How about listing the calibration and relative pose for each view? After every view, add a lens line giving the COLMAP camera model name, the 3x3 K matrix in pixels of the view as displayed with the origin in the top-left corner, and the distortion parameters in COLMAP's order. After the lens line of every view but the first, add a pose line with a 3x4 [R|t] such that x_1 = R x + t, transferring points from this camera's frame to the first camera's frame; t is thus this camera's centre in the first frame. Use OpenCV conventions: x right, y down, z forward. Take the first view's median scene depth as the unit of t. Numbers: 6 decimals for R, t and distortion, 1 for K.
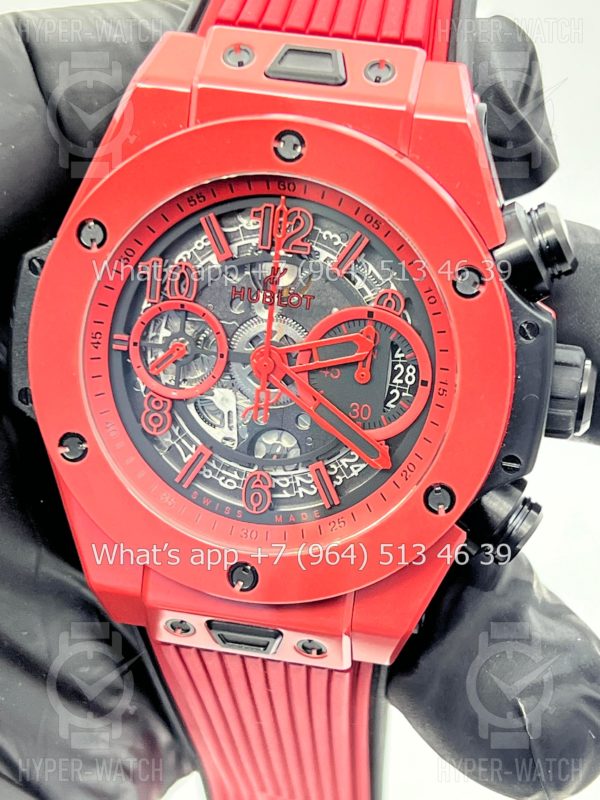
lens RADIAL K [[1894.1, 0, 300.0], [0, 1894.1, 400.0], [0, 0, 1]] dist [0.287034, -0.338750]
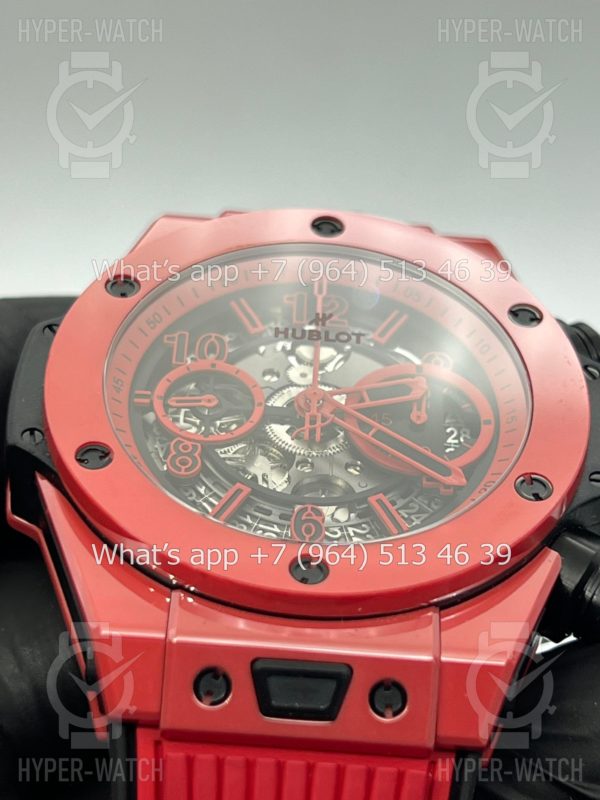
lens RADIAL K [[1894.1, 0, 300.0], [0, 1894.1, 400.0], [0, 0, 1]] dist [0.287034, -0.338750]
pose [[0.969549, 0.119071, 0.214003, -0.214041], [0.102543, 0.596173, -0.796281, 0.688533], [-0.222397, 0.793977, 0.565809, 0.485259]]
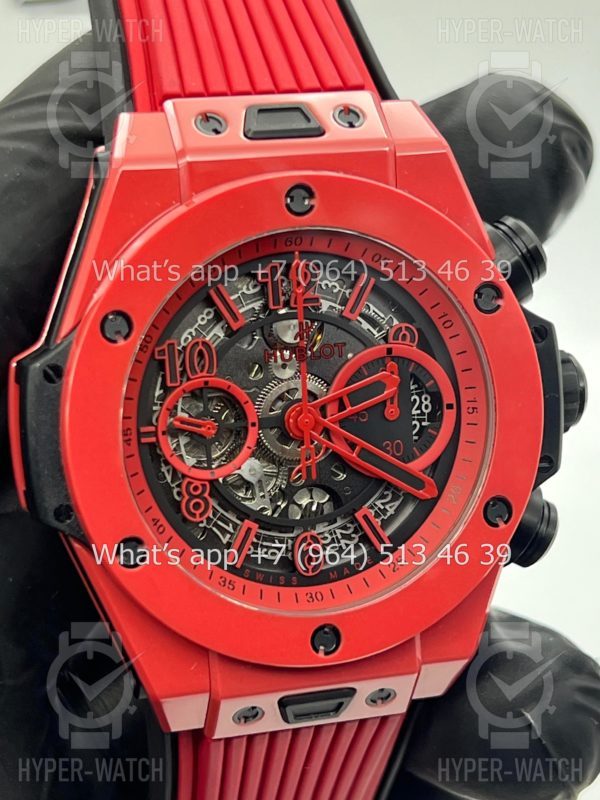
lens RADIAL K [[1894.1, 0, 300.0], [0, 1894.1, 400.0], [0, 0, 1]] dist [0.287034, -0.338750]
pose [[0.884337, -0.204513, 0.419670, -0.426675], [0.231606, 0.972709, -0.014026, -0.016319], [-0.405348, 0.109601, 0.907568, 0.100532]]
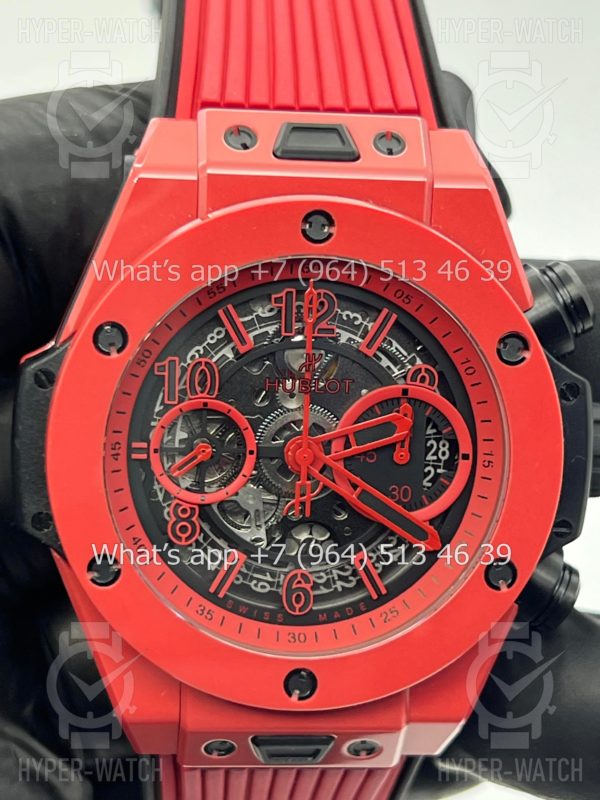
lens RADIAL K [[1894.1, 0, 300.0], [0, 1894.1, 400.0], [0, 0, 1]] dist [0.287034, -0.338750]
pose [[0.958763, -0.106669, 0.263428, -0.262719], [0.115611, 0.993120, -0.018633, -0.028838], [-0.259628, 0.048320, 0.964499, 0.082999]]
